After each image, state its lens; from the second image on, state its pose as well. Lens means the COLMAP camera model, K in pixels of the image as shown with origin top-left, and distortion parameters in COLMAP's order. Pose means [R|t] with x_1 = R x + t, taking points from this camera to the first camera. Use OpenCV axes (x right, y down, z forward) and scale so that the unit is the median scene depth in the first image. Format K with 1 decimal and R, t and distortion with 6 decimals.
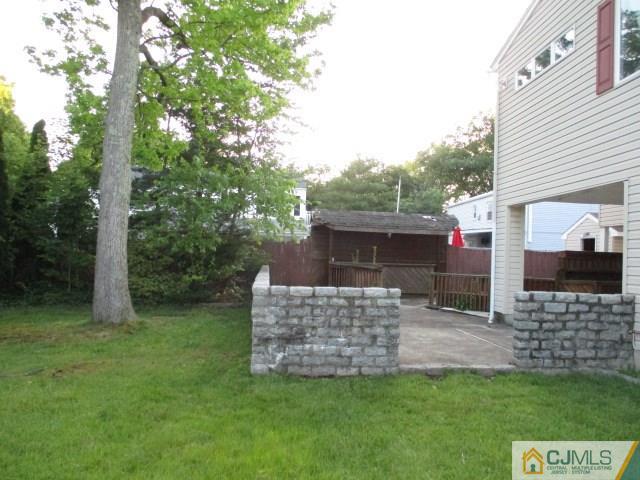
lens RADIAL K [[536.4, 0, 320.0], [0, 536.4, 240.0], [0, 0, 1]] dist [-0.012723, 0.002168]
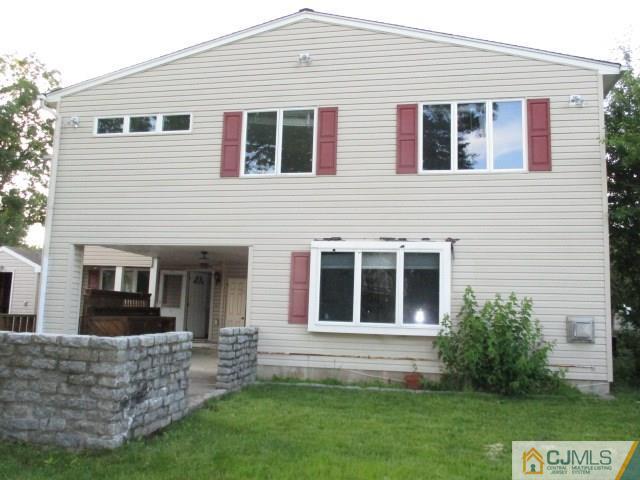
lens RADIAL K [[536.4, 0, 320.0], [0, 536.4, 240.0], [0, 0, 1]] dist [-0.012723, 0.002168]
pose [[0.263164, 0.103233, 0.959212, -0.833438], [-0.052408, 0.994320, -0.092633, -0.003946], [-0.963326, -0.025893, 0.267080, 0.488803]]
